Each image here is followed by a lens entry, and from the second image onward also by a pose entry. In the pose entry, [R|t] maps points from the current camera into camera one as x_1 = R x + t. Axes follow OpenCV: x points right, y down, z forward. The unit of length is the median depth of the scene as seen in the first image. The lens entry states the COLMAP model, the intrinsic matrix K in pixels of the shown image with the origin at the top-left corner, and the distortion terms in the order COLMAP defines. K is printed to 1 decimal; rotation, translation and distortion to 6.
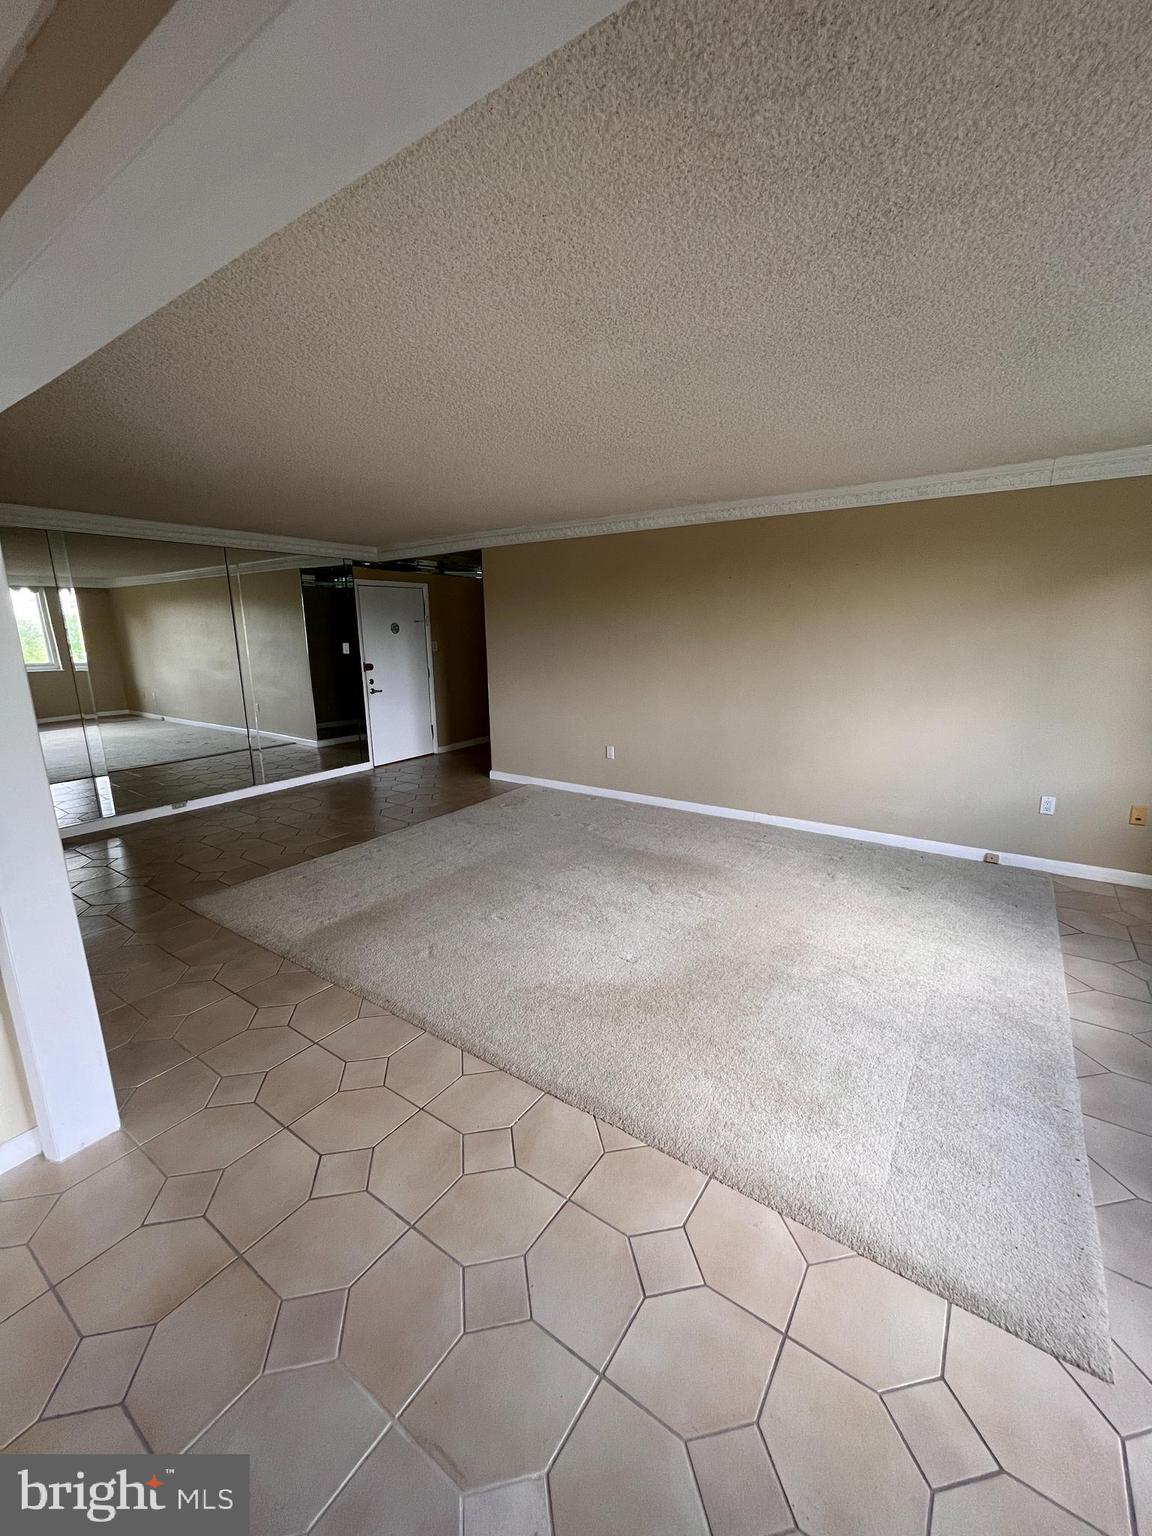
lens RADIAL K [[617.4, 0, 576.0], [0, 617.4, 768.0], [0, 0, 1]] dist [-0.002301, -0.000228]
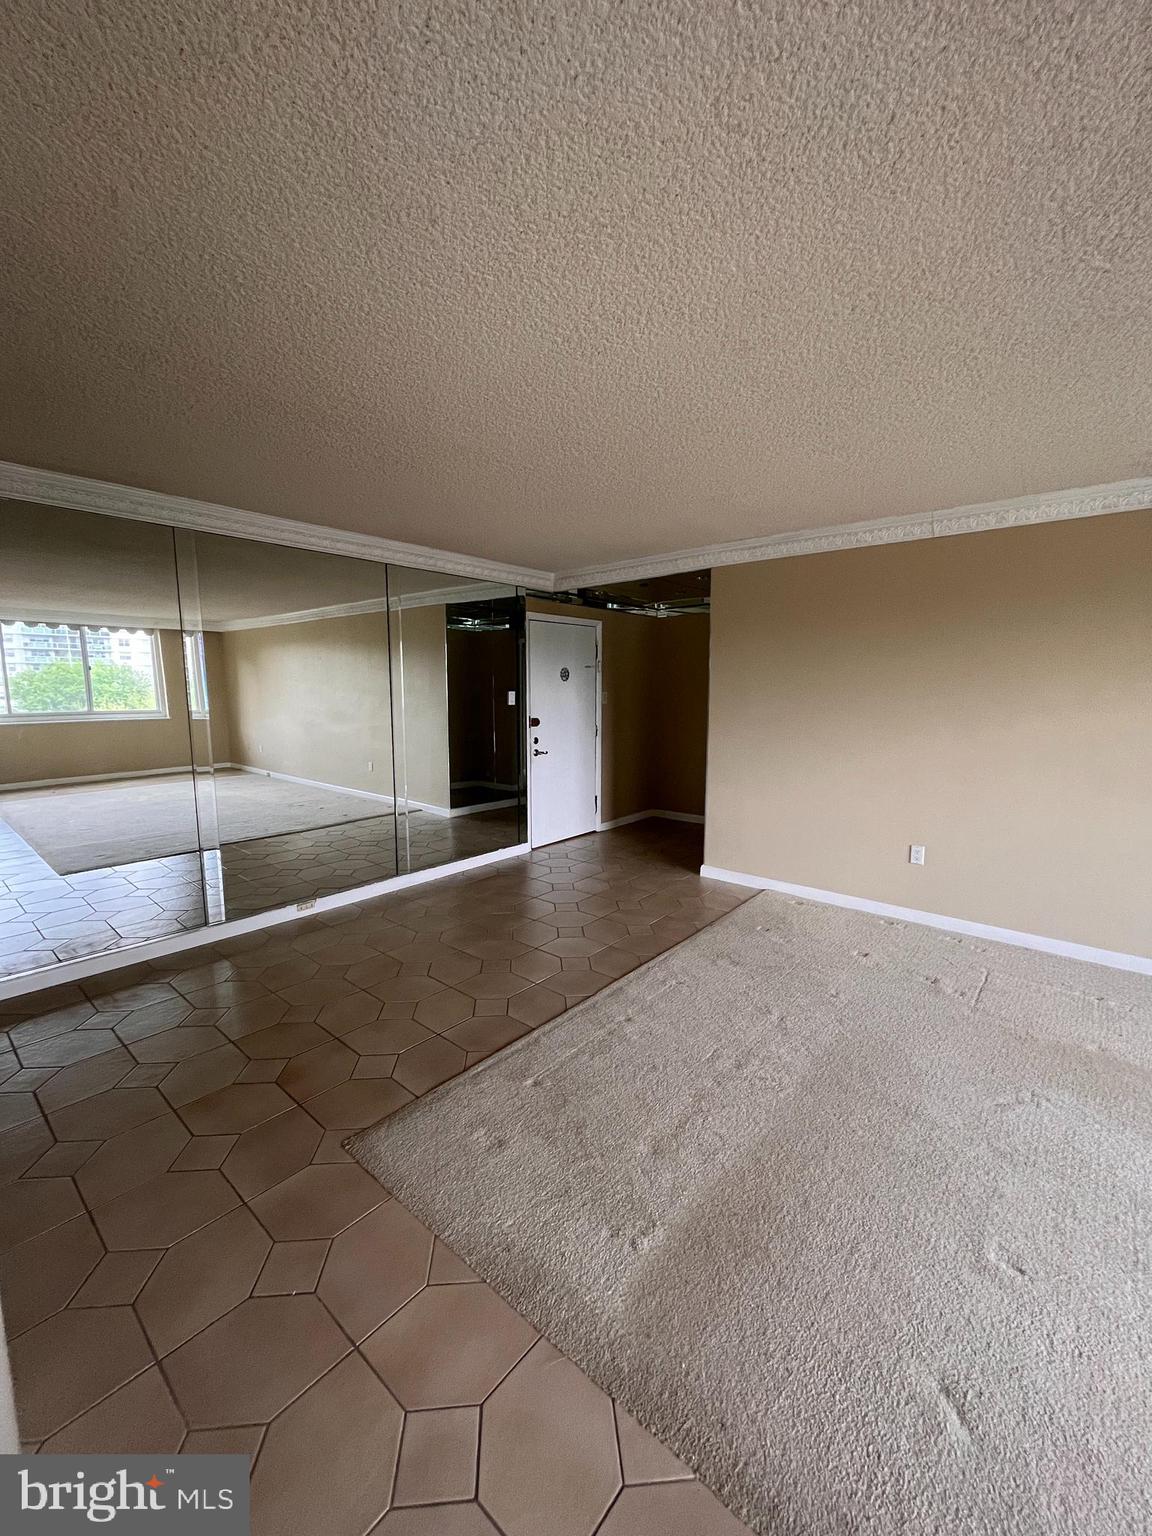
lens RADIAL K [[617.4, 0, 576.0], [0, 617.4, 768.0], [0, 0, 1]] dist [-0.002301, -0.000228]
pose [[0.994435, 0.027552, -0.101689, -0.207253], [-0.036663, 0.995370, -0.088851, -0.038513], [0.098770, 0.092085, 0.990840, 0.238422]]
